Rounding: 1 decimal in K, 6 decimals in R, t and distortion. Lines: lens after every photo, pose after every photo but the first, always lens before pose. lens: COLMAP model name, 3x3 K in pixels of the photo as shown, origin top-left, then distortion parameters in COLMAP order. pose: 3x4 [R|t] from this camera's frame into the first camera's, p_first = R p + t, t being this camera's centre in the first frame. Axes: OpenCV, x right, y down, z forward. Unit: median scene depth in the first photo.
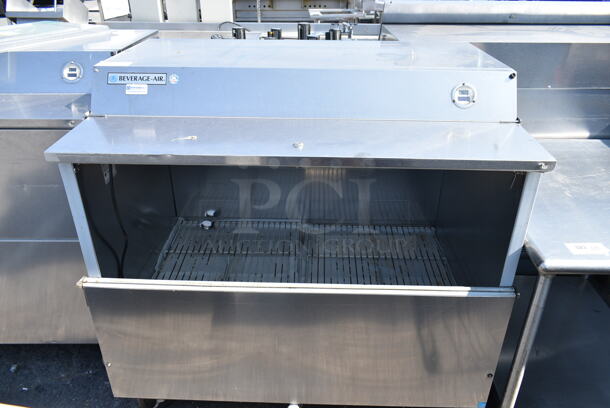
lens RADIAL K [[477.1, 0, 305.0], [0, 477.1, 204.0], [0, 0, 1]] dist [0.001461, 0.002556]
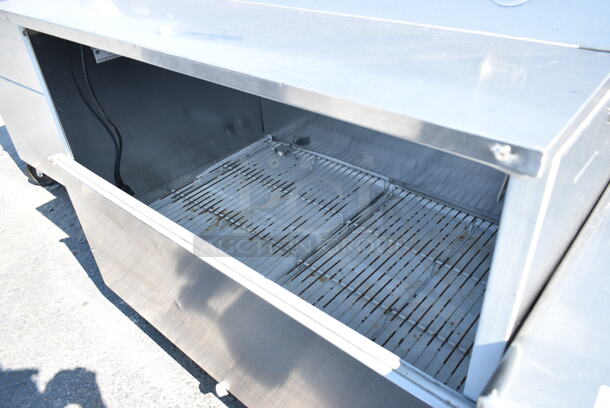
lens RADIAL K [[470.3, 0, 305.0], [0, 470.3, 204.0], [0, 0, 1]] dist [-0.008333, 0.003755]
pose [[0.772103, 0.313328, -0.552886, 0.344932], [-0.239883, 0.949339, 0.203007, -0.047736], [0.588484, -0.024114, 0.808149, 0.374430]]
